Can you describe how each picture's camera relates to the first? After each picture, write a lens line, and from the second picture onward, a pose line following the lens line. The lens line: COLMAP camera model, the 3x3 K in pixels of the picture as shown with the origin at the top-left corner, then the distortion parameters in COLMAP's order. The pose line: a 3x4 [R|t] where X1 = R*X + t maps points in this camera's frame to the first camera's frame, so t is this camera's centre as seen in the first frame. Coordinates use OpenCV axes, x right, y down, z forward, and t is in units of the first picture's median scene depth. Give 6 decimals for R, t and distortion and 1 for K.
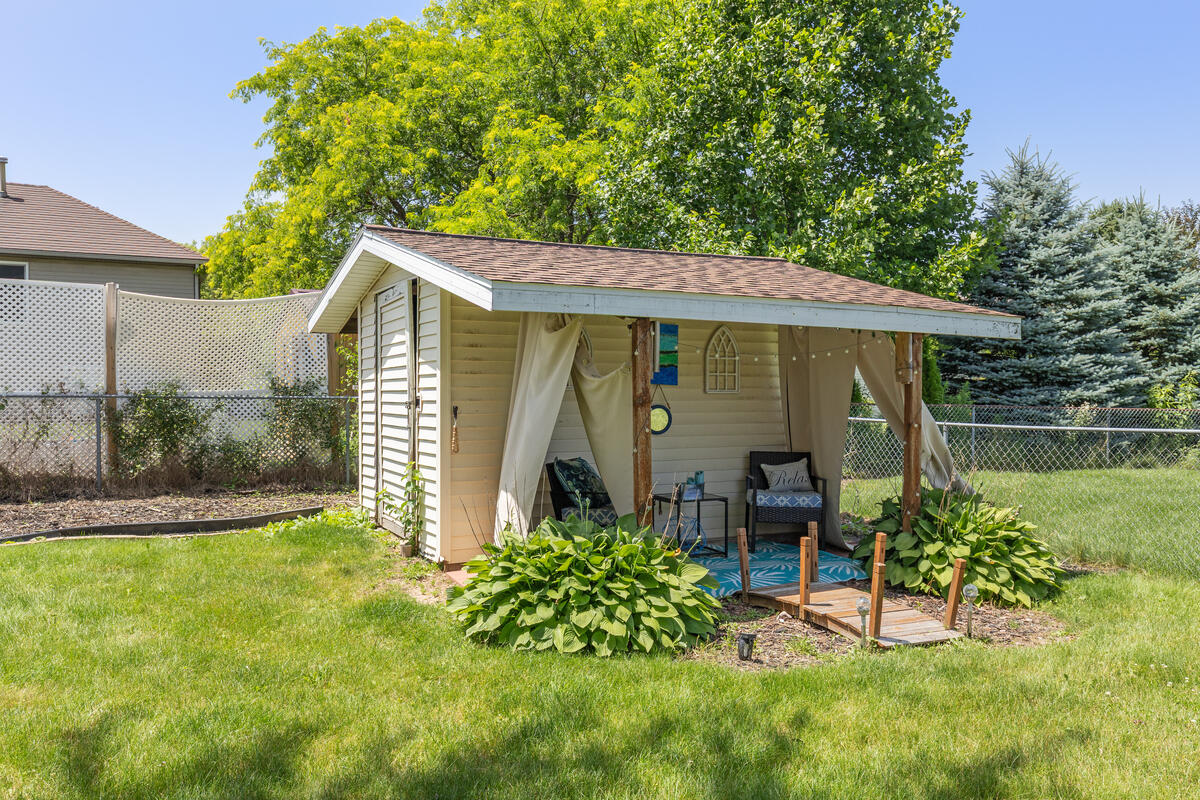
lens RADIAL K [[921.5, 0, 600.0], [0, 921.5, 400.0], [0, 0, 1]] dist [0.040553, -0.000399]
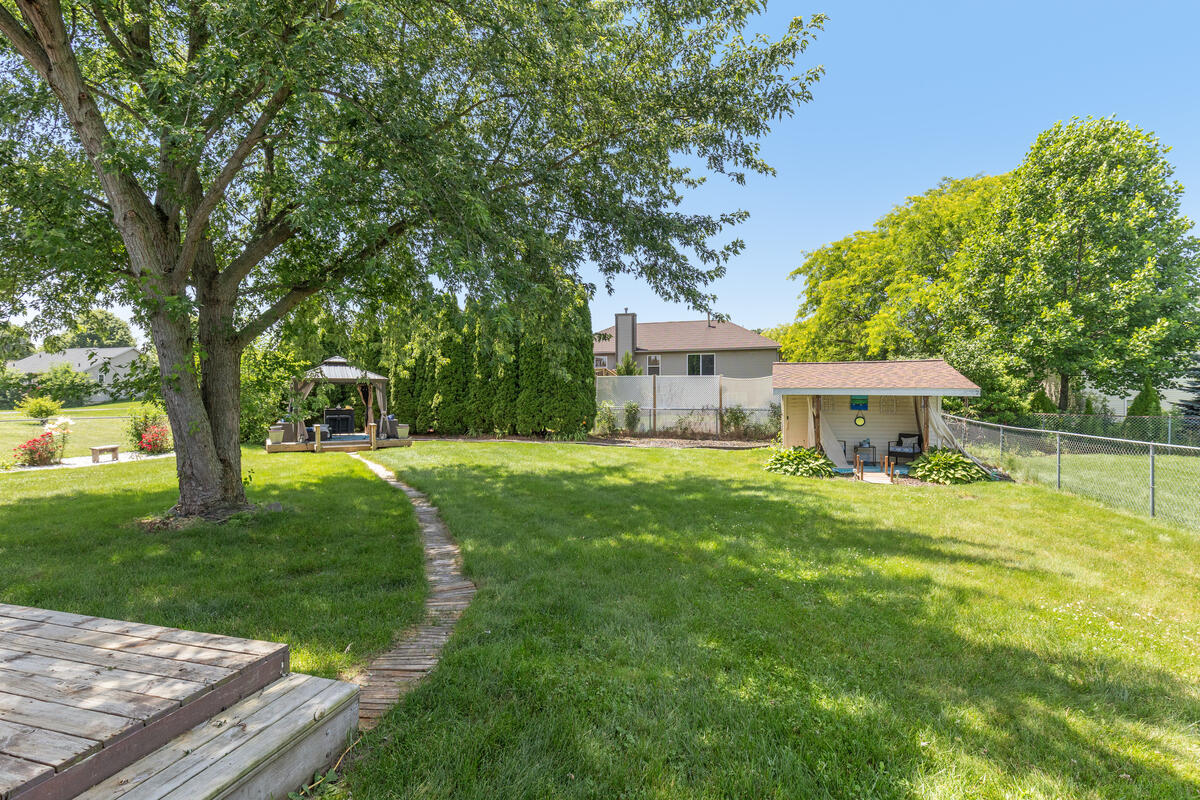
lens RADIAL K [[550.6, 0, 600.0], [0, 550.6, 400.0], [0, 0, 1]] dist [0.001017, 0.000161]
pose [[0.696246, -0.001213, -0.717802, 0.557494], [-0.000614, 0.999997, -0.002285, -0.031680], [0.717803, 0.002031, 0.696244, -0.636899]]
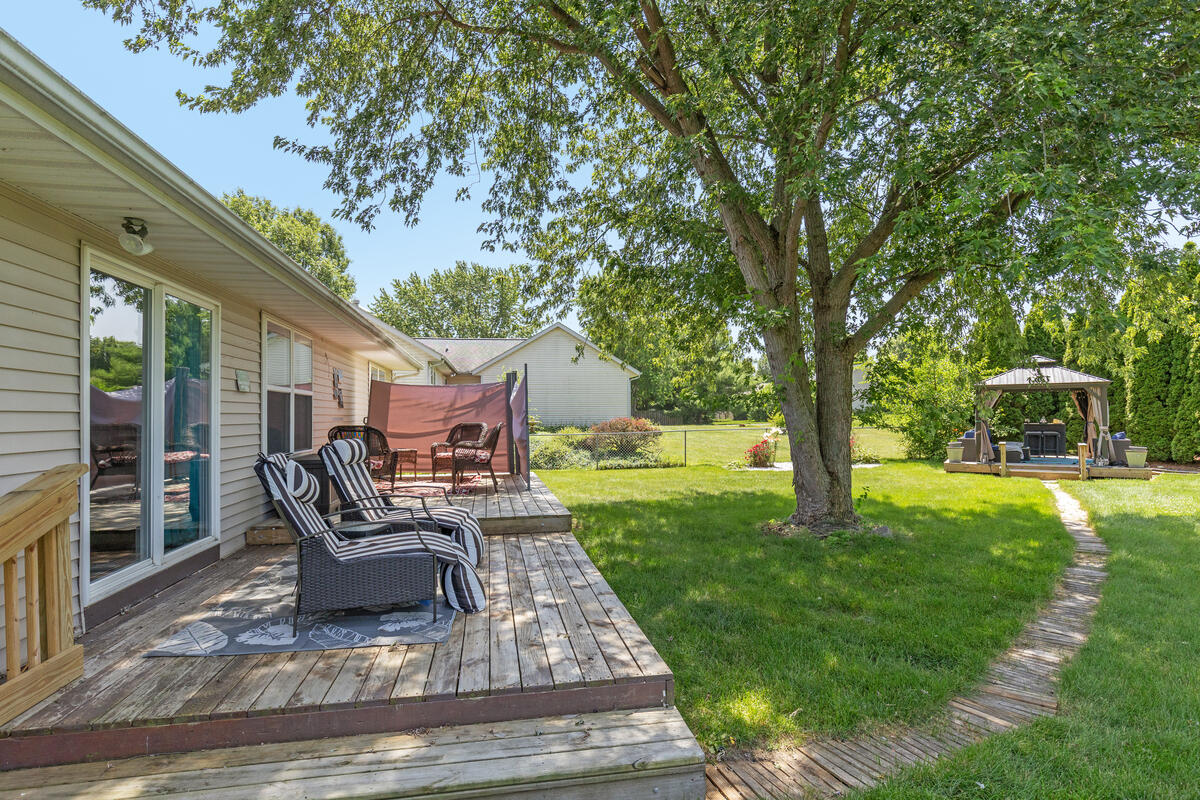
lens RADIAL K [[628.4, 0, 612.4], [0, 628.4, 417.9], [0, 0, 1]] dist [0.000777, -0.000185]
pose [[-0.322030, 0.004521, -0.946719, 0.528872], [0.000486, 0.999989, 0.004610, -0.026923], [0.946729, 0.001025, -0.322028, -0.497127]]
